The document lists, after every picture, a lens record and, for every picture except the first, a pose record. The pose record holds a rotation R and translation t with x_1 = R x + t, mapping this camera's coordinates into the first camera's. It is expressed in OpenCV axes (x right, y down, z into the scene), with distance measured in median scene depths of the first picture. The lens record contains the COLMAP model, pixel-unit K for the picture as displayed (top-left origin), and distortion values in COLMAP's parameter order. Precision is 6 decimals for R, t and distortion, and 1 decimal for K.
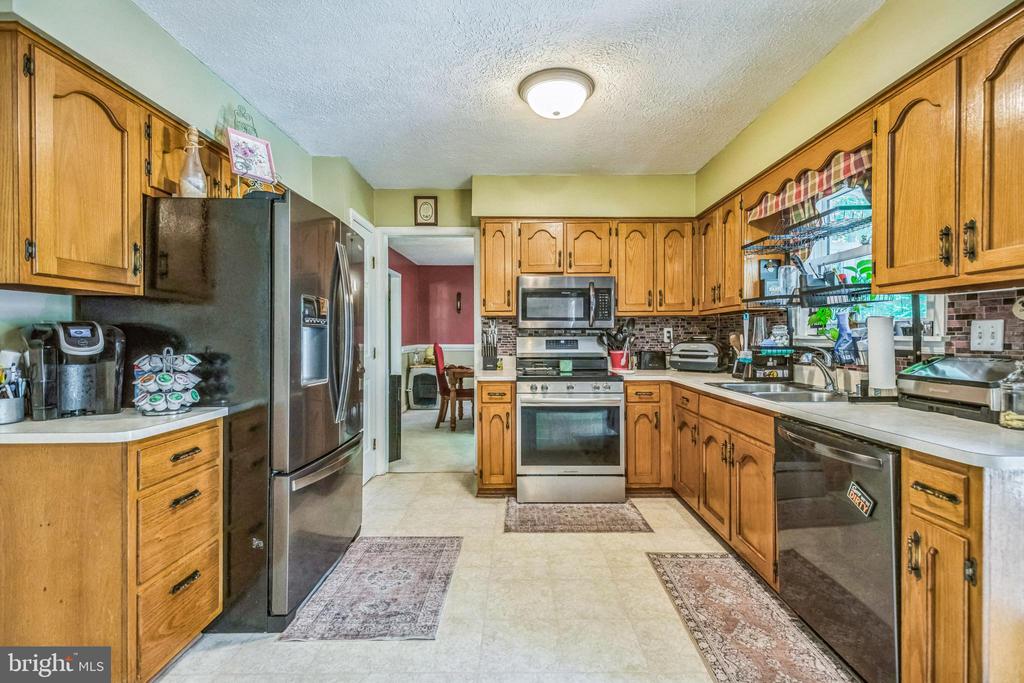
lens RADIAL K [[469.2, 0, 490.1], [0, 469.2, 327.6], [0, 0, 1]] dist [0.001568, -0.005466]
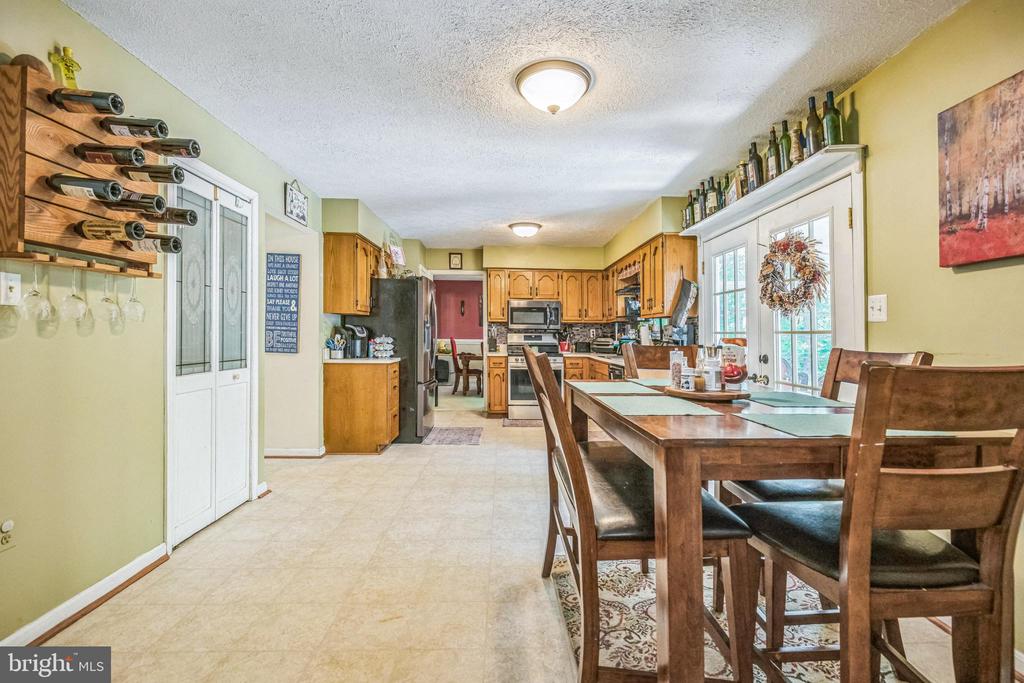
lens RADIAL K [[492.4, 0, 513.0], [0, 492.4, 324.9], [0, 0, 1]] dist [0.004487, 0.000319]
pose [[0.997866, -0.000863, 0.065288, -0.054753], [0.001804, 0.999895, -0.014351, 0.014314], [-0.065269, 0.014438, 0.997763, -1.018313]]
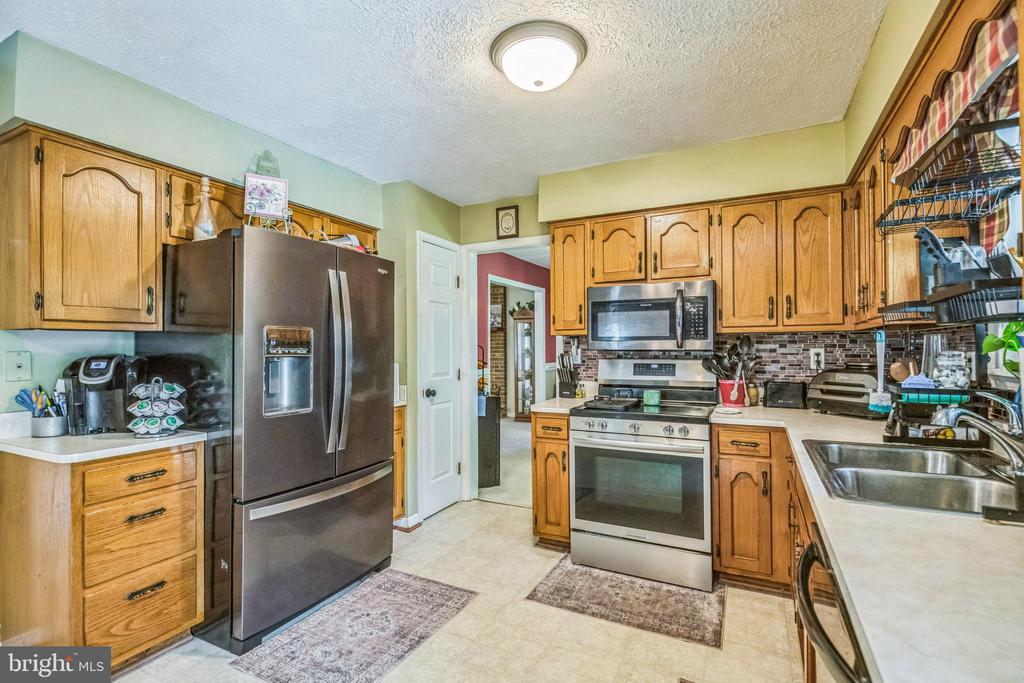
lens RADIAL K [[469.2, 0, 497.7], [0, 469.2, 336.0], [0, 0, 1]] dist [0.001568, -0.005466]
pose [[0.894474, -0.015349, -0.446856, 0.317013], [0.013440, 0.999882, -0.007442, -0.021840], [0.446918, 0.000651, 0.894575, 0.199989]]
